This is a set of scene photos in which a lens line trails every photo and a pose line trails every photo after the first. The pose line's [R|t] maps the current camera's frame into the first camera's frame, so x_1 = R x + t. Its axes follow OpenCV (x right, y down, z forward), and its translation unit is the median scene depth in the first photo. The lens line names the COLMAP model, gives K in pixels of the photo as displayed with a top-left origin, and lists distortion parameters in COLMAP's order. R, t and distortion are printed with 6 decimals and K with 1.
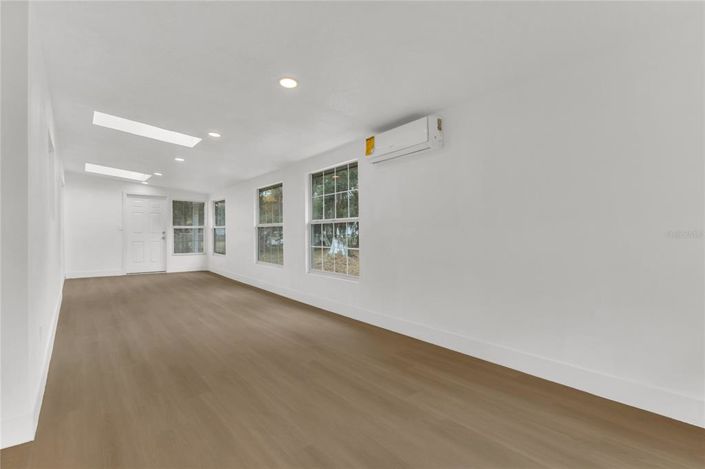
lens RADIAL K [[329.3, 0, 353.4], [0, 329.3, 233.1], [0, 0, 1]] dist [0.003298, -0.000114]
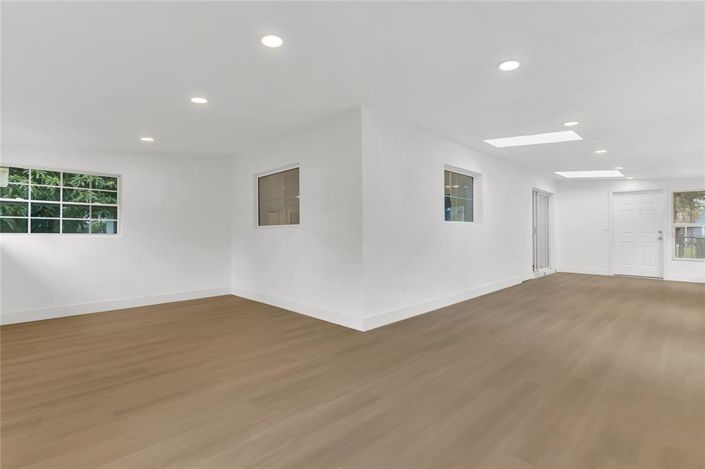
lens RADIAL K [[329.3, 0, 354.9], [0, 329.3, 234.7], [0, 0, 1]] dist [0.003298, -0.000114]
pose [[0.088689, 0.001118, -0.996059, 0.203068], [0.000244, 0.999999, 0.001144, 0.004648], [0.996059, -0.000345, 0.088689, 0.145691]]
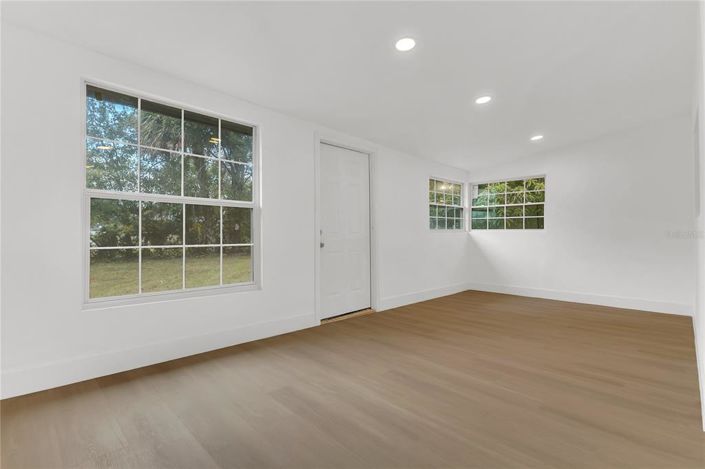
lens RADIAL K [[329.3, 0, 353.7], [0, 329.3, 232.8], [0, 0, 1]] dist [0.003298, -0.000114]
pose [[-0.995563, 0.006193, -0.093897, 0.025498], [0.006052, 0.999980, 0.001788, 0.007685], [0.093906, 0.001212, -0.995580, 0.355038]]
